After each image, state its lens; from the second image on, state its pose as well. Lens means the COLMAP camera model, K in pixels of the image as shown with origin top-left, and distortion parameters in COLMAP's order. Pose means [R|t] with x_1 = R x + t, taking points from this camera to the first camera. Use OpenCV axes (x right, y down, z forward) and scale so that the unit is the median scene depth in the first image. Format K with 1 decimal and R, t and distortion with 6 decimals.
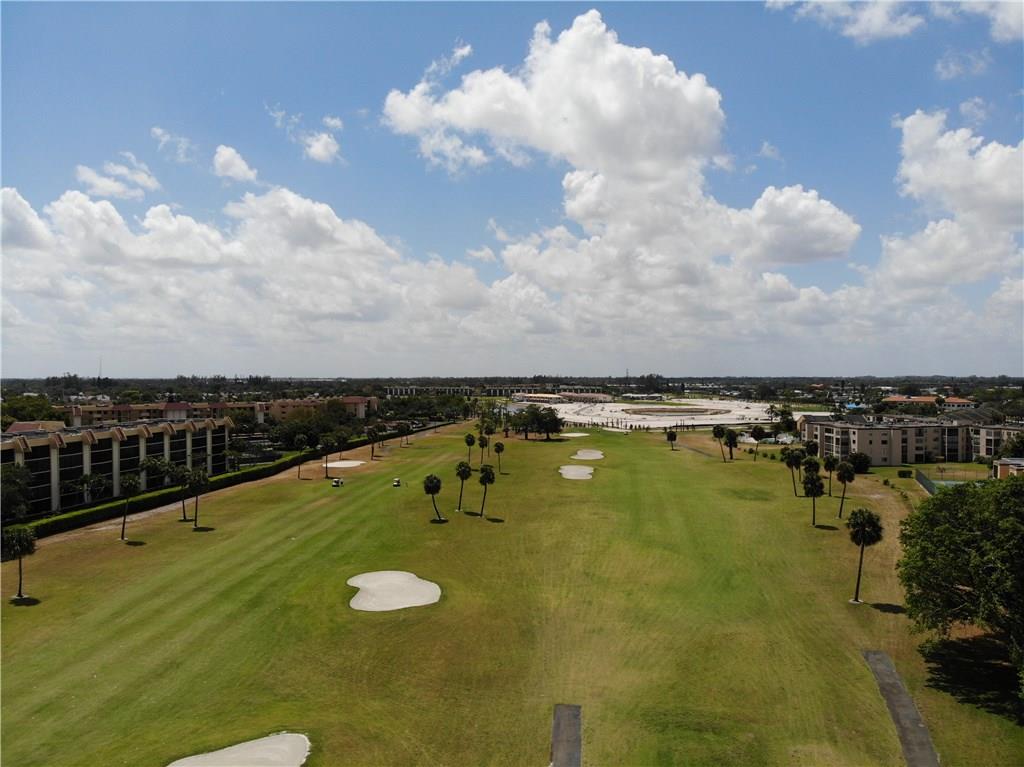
lens RADIAL K [[760.0, 0, 510.8], [0, 760.0, 387.1], [0, 0, 1]] dist [0.085614, -0.218454]
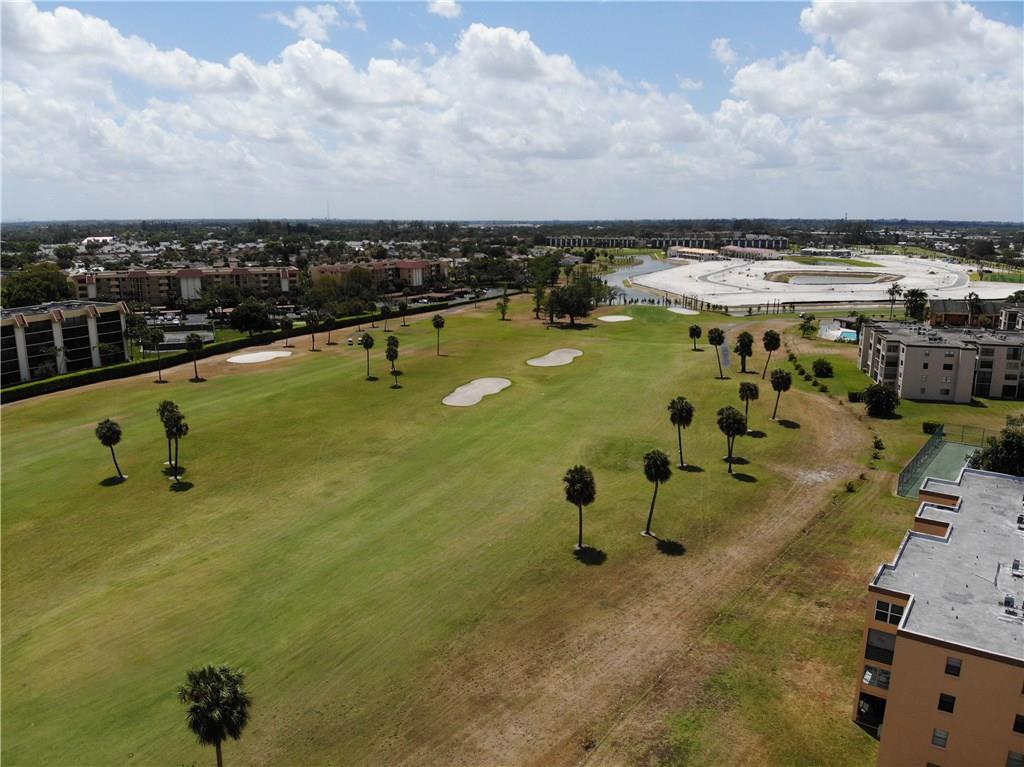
lens RADIAL K [[760.0, 0, 510.8], [0, 760.0, 387.1], [0, 0, 1]] dist [0.085614, -0.218454]
pose [[0.956185, 0.065225, -0.285406, 0.228745], [-0.005074, 0.978413, 0.206598, -0.036551], [0.292721, -0.196098, 0.935874, 0.179826]]
